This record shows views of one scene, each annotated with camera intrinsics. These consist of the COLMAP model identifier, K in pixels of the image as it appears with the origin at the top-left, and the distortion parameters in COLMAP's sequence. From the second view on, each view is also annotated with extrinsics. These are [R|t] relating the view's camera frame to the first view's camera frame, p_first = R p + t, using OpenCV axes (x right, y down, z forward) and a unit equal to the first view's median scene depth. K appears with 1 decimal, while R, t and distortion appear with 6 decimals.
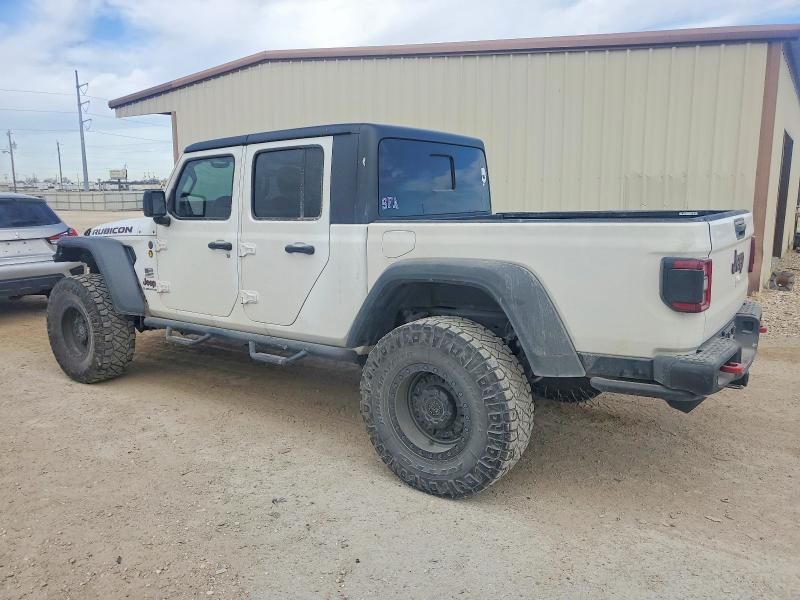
lens RADIAL K [[650.7, 0, 400.0], [0, 650.7, 300.0], [0, 0, 1]] dist [0.019836, 0.003415]
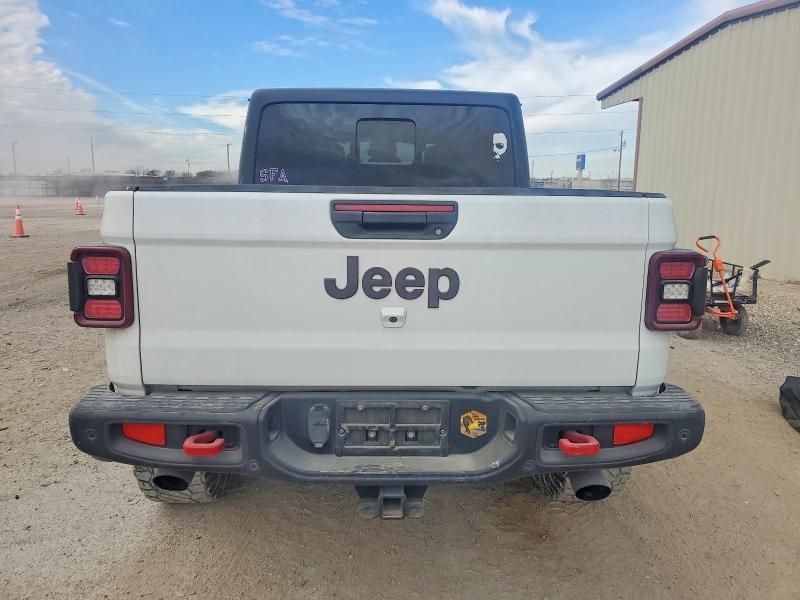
lens RADIAL K [[650.7, 0, 400.0], [0, 650.7, 300.0], [0, 0, 1]] dist [0.019836, 0.003415]
pose [[0.583745, 0.151179, -0.797738, 0.700577], [-0.149058, 0.985768, 0.077740, -0.063359], [0.798137, 0.073529, 0.597972, 0.517984]]
